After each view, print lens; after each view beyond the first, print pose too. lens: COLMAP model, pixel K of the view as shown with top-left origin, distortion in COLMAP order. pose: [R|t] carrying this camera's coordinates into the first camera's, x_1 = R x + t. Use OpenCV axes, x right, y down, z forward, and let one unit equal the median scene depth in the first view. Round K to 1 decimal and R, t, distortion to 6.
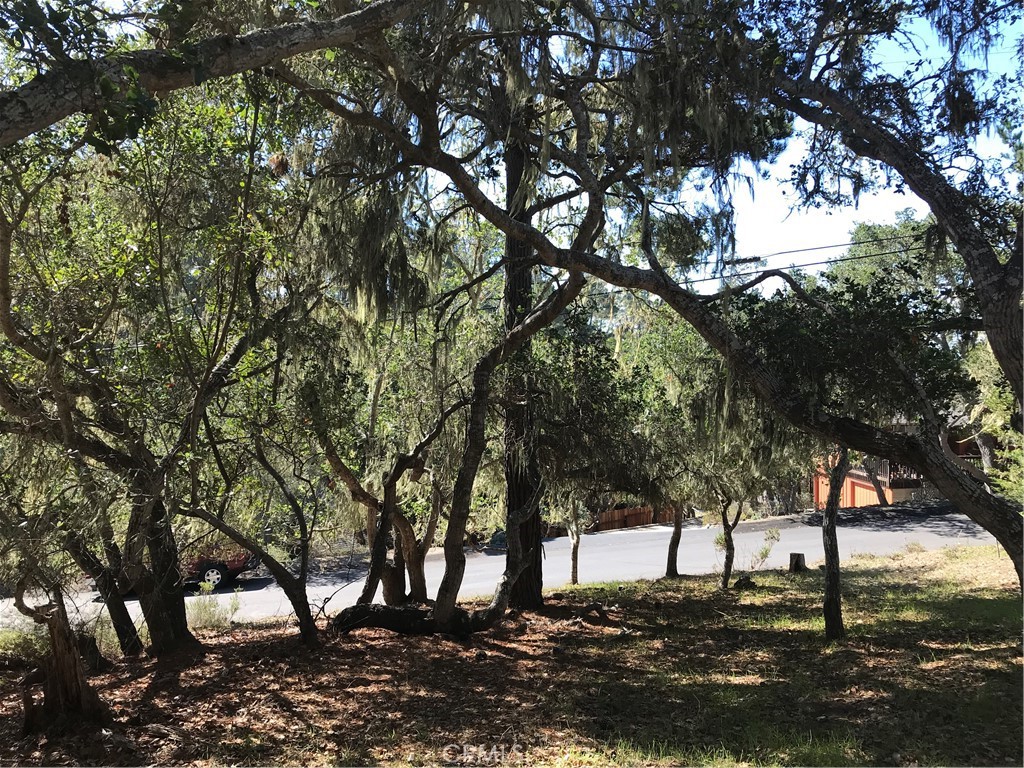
lens RADIAL K [[810.6, 0, 517.7], [0, 810.6, 381.3], [0, 0, 1]] dist [0.045042, -0.051568]
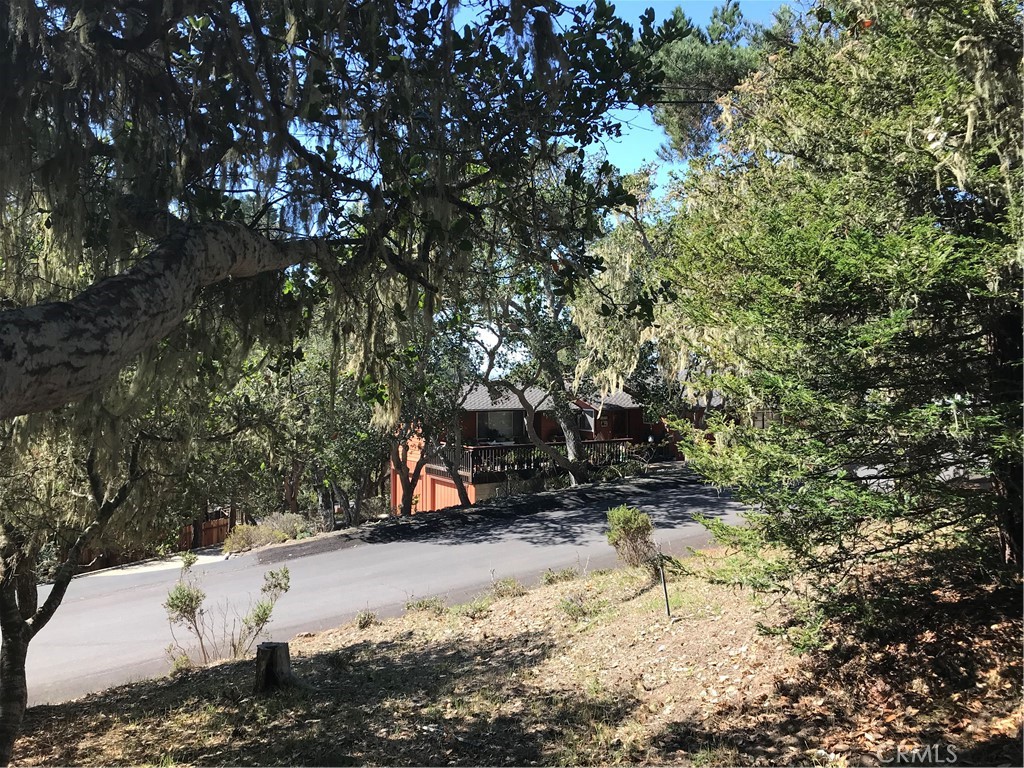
lens RADIAL K [[810.6, 0, 517.7], [0, 810.6, 381.3], [0, 0, 1]] dist [0.045042, -0.051568]
pose [[0.886853, 0.003661, 0.462037, 0.133156], [0.000038, 0.999968, -0.007996, 0.038290], [-0.462052, 0.007109, 0.886825, 0.285881]]
